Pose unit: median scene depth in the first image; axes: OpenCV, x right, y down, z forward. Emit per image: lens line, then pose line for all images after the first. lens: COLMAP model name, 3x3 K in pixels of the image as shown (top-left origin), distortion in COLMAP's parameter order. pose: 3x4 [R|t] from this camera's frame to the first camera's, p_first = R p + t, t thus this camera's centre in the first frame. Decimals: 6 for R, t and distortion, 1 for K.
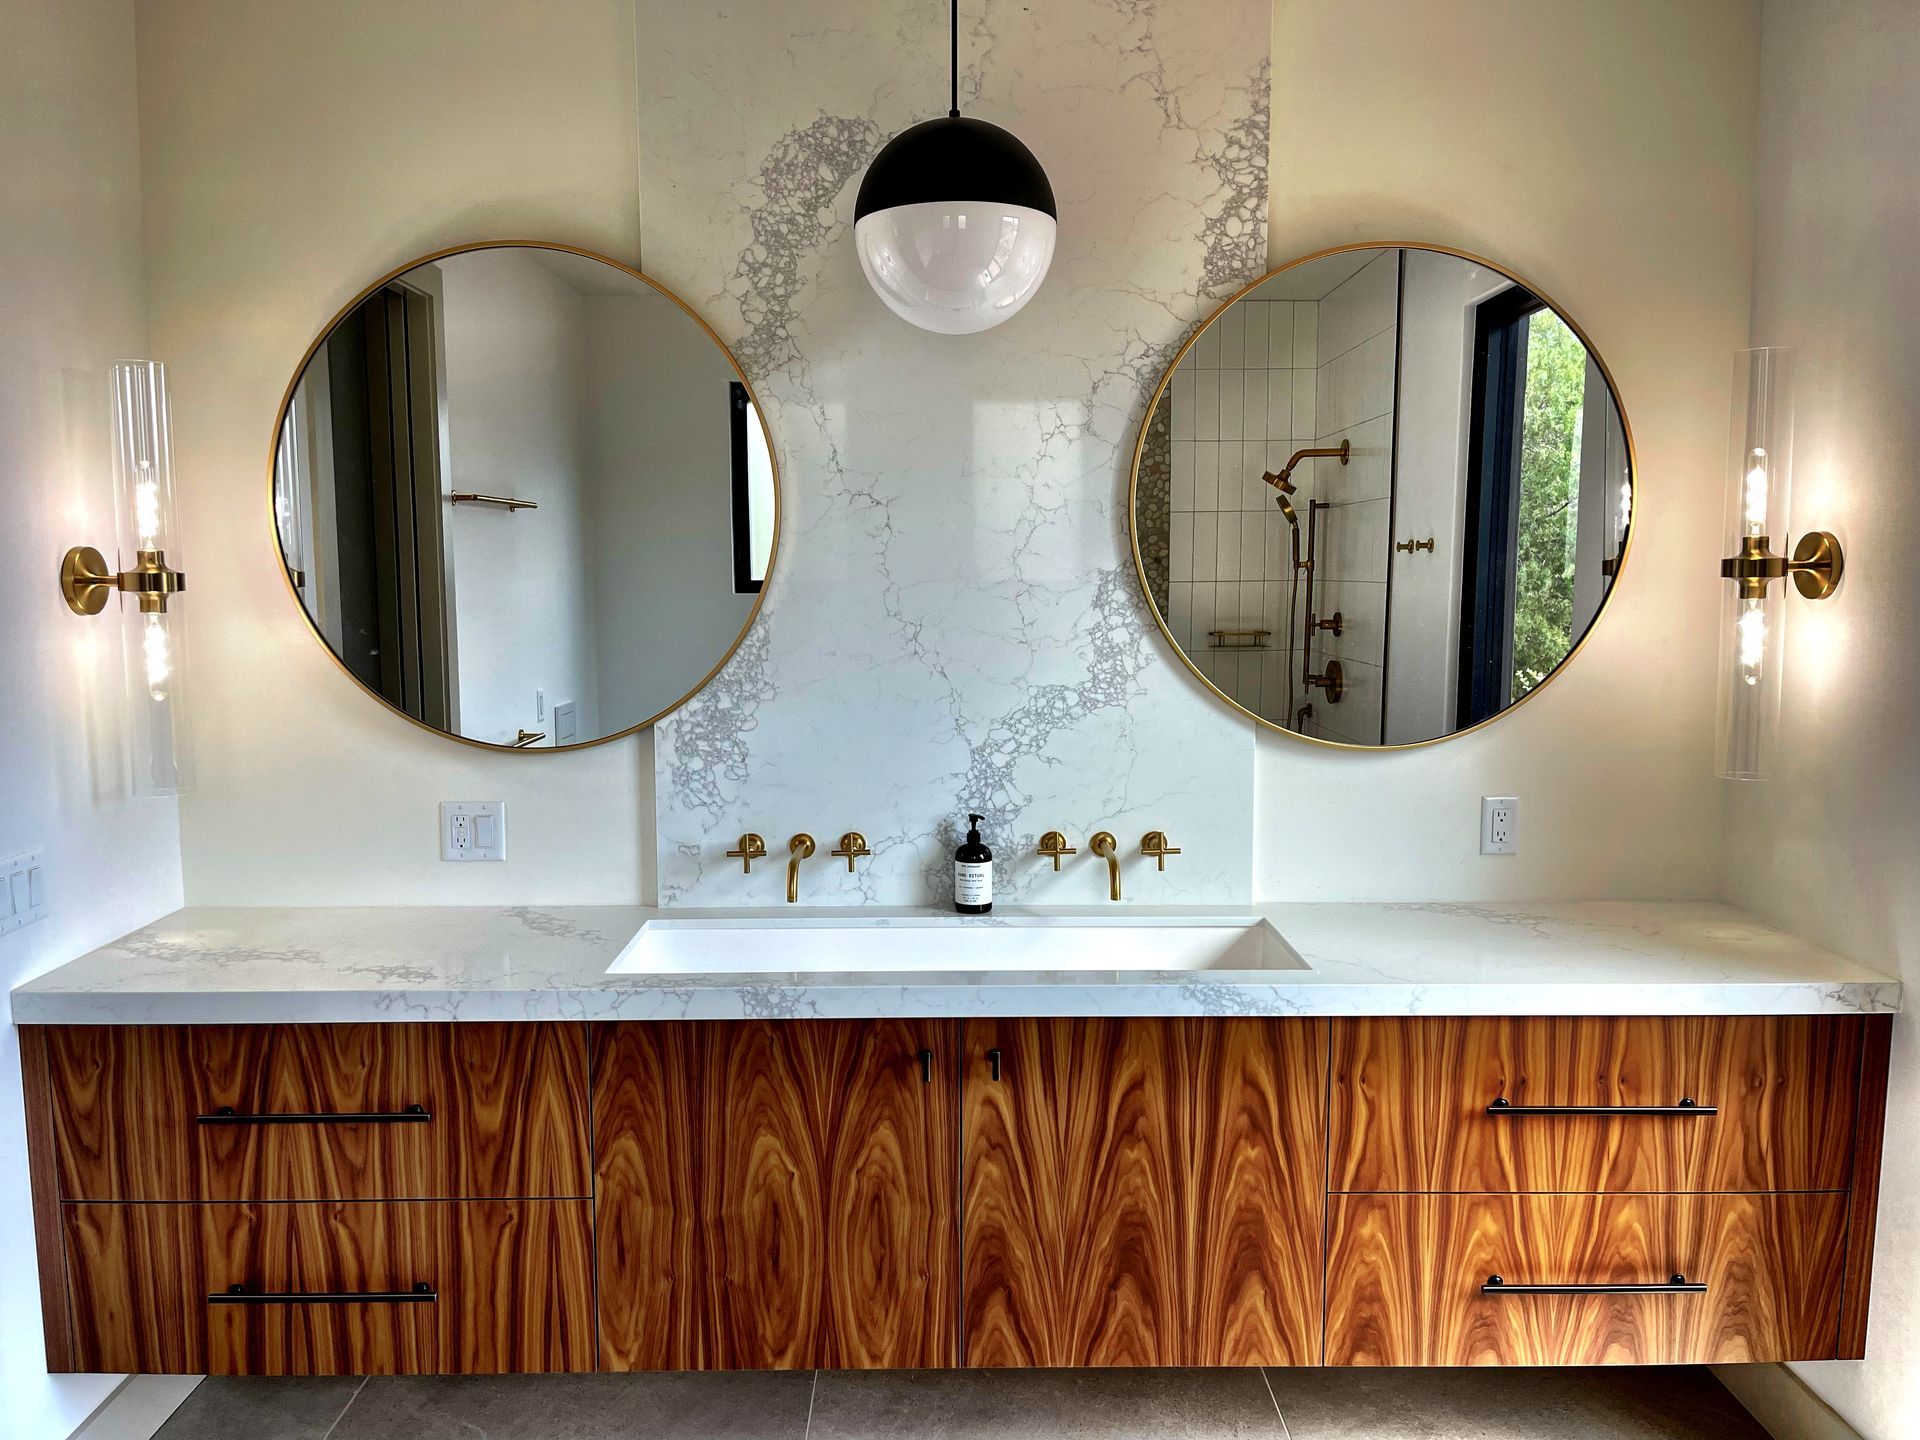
lens RADIAL K [[1433.5, 0, 968.7], [0, 1433.5, 722.6], [0, 0, 1]] dist [0.034728, -0.030437]
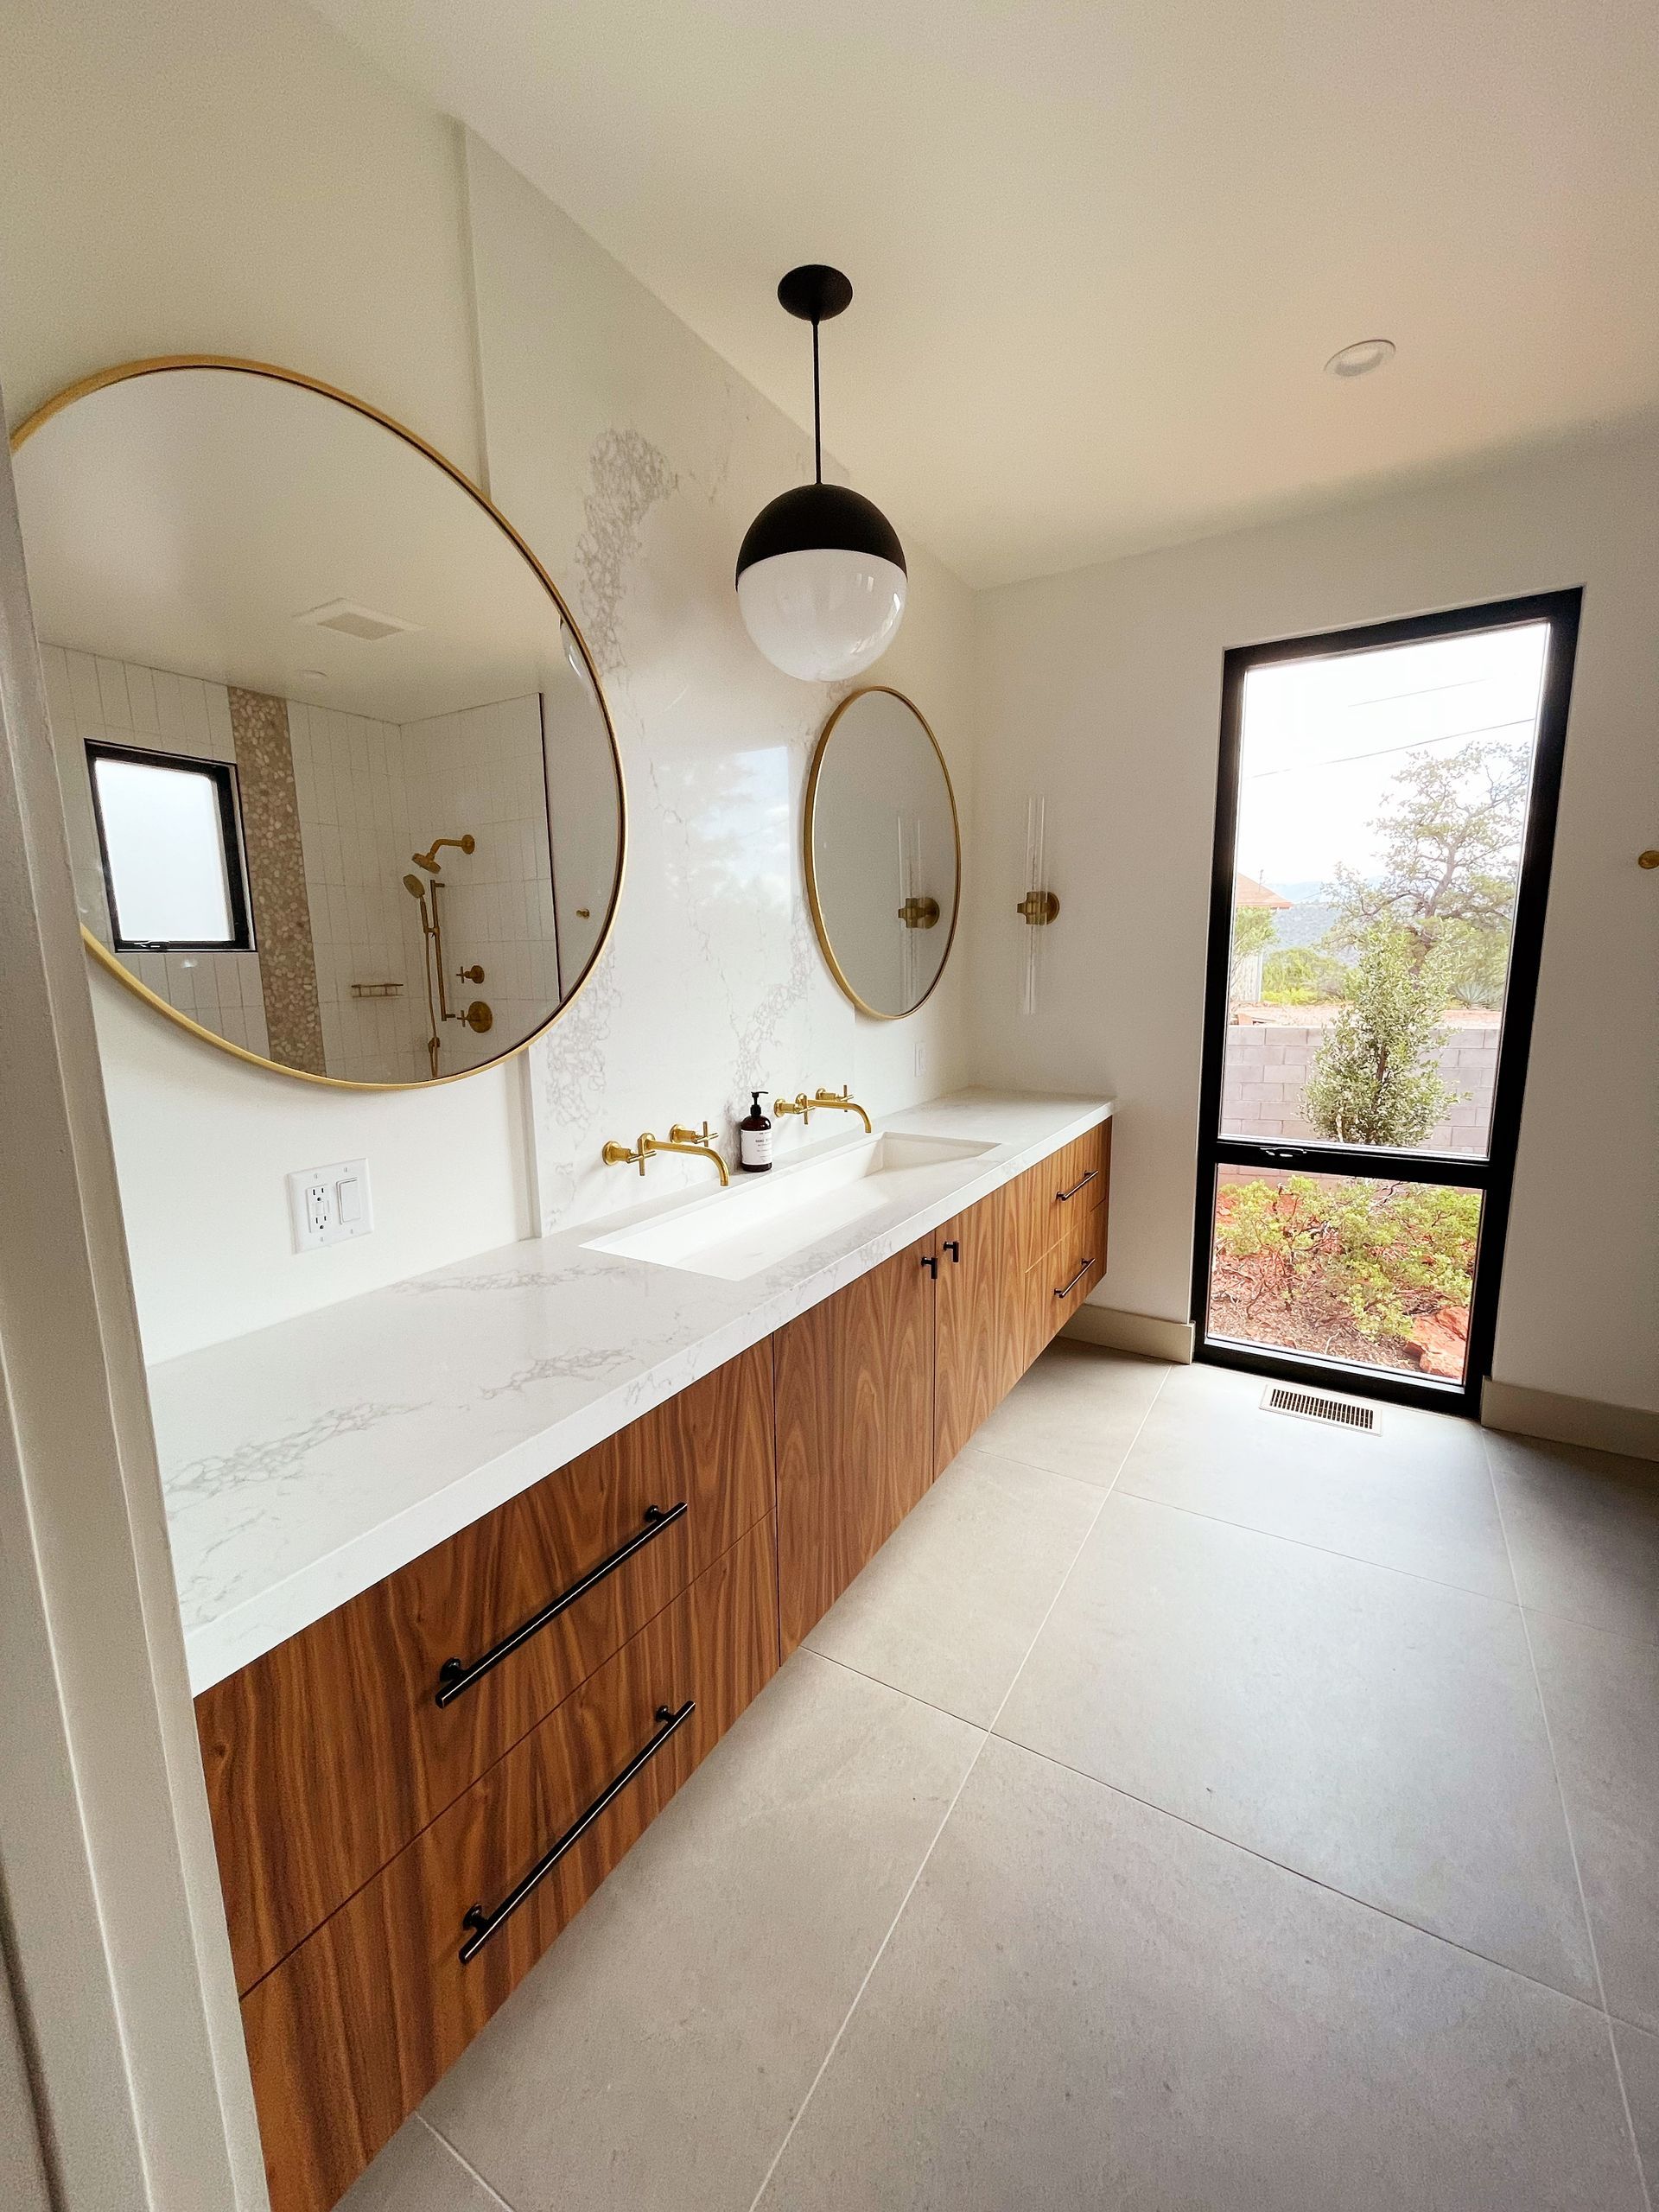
lens RADIAL K [[877.6, 0, 898.3], [0, 877.6, 1091.0], [0, 0, 1]] dist [0.000015, -0.001766]
pose [[0.515538, -0.138035, 0.845675, -0.572600], [0.102776, 0.989776, 0.098902, 0.002199], [-0.850681, 0.035927, 0.524454, 0.510076]]
